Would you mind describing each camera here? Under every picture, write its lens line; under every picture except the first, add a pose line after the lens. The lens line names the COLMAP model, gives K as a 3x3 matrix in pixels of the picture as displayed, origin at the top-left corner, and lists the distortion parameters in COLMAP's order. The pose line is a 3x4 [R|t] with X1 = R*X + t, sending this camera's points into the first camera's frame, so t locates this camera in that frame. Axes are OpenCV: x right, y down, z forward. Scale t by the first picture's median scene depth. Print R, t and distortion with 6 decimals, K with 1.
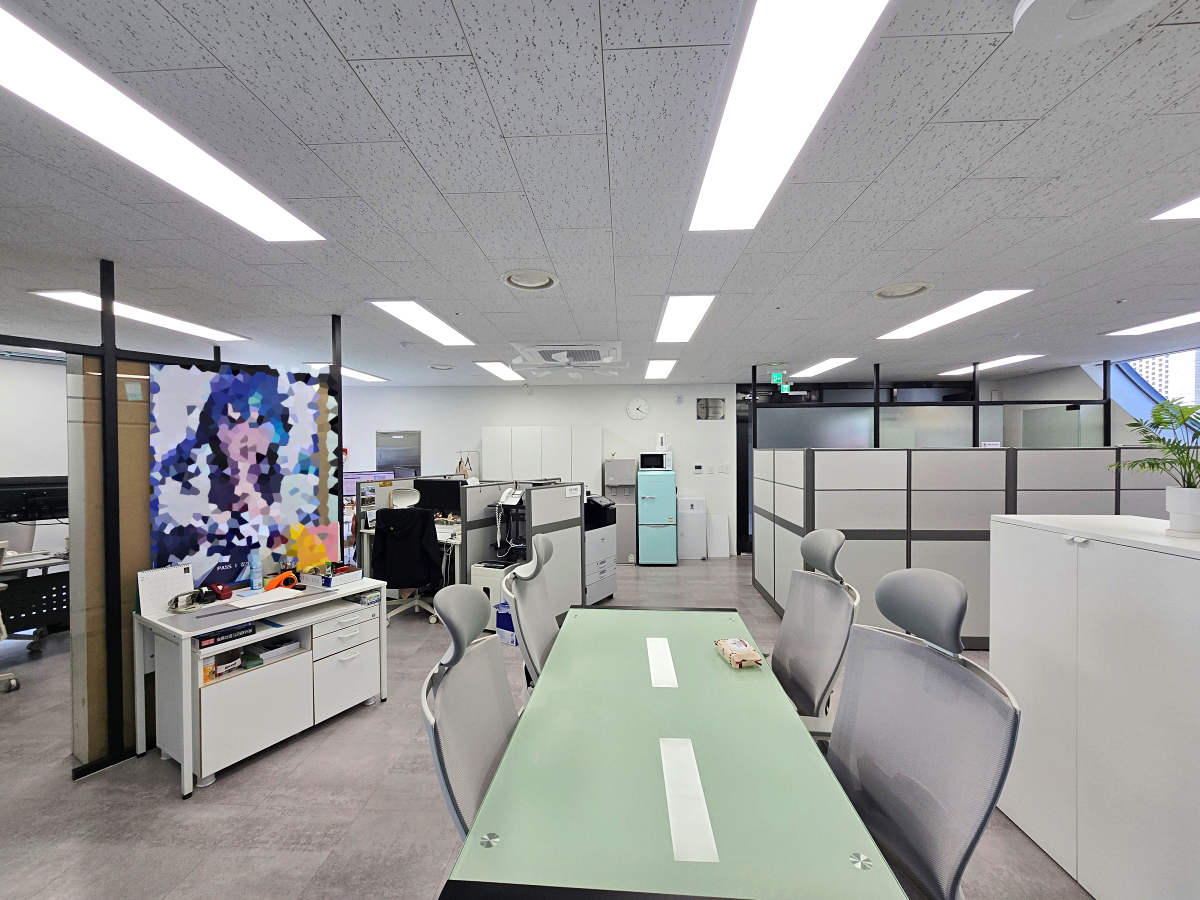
lens RADIAL K [[490.5, 0, 603.2], [0, 490.5, 447.2], [0, 0, 1]] dist [-0.004184, 0.000211]
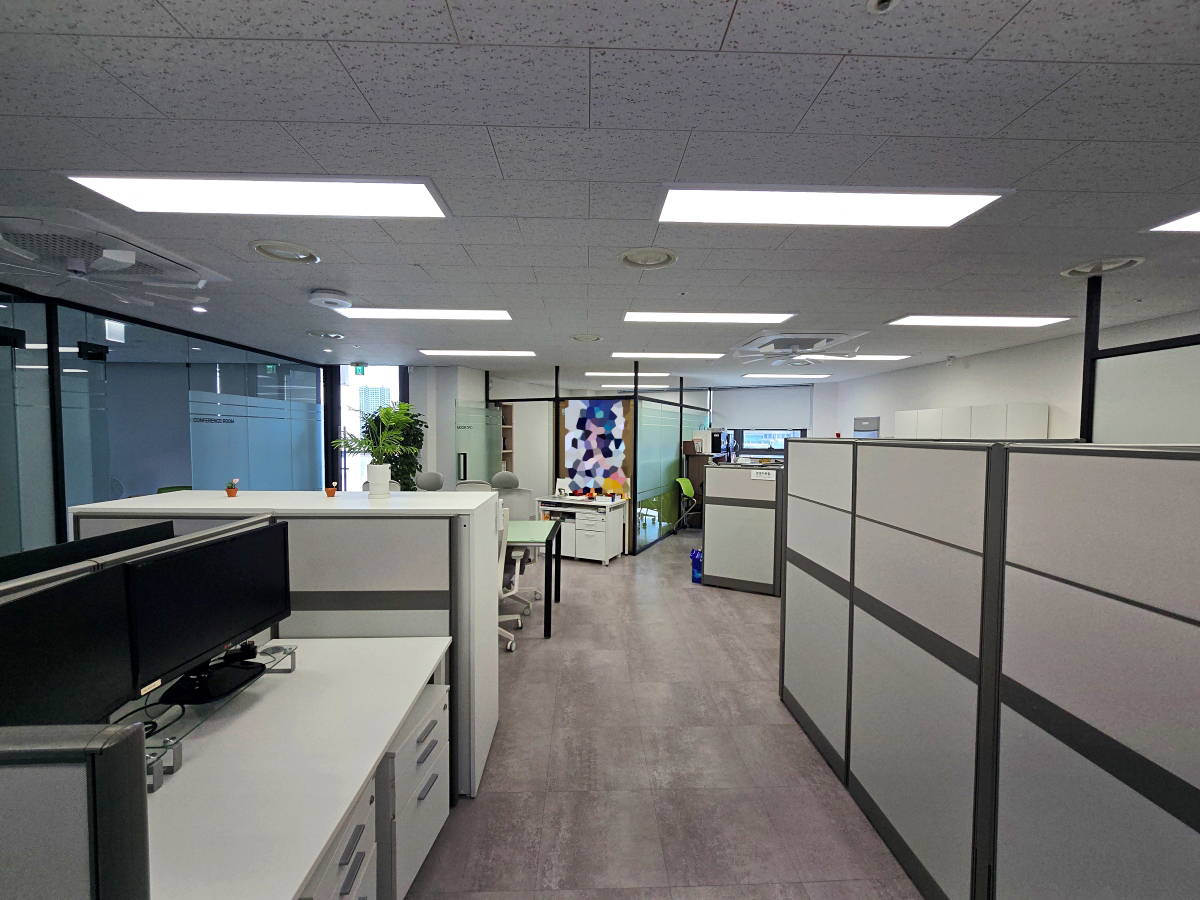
lens RADIAL K [[490.5, 0, 603.1], [0, 490.5, 454.8], [0, 0, 1]] dist [-0.004184, 0.000211]
pose [[0.074691, 0.047443, -0.996078, 1.361053], [-0.007983, 0.998864, 0.046977, -0.005972], [0.997175, 0.004443, 0.074985, 0.785653]]
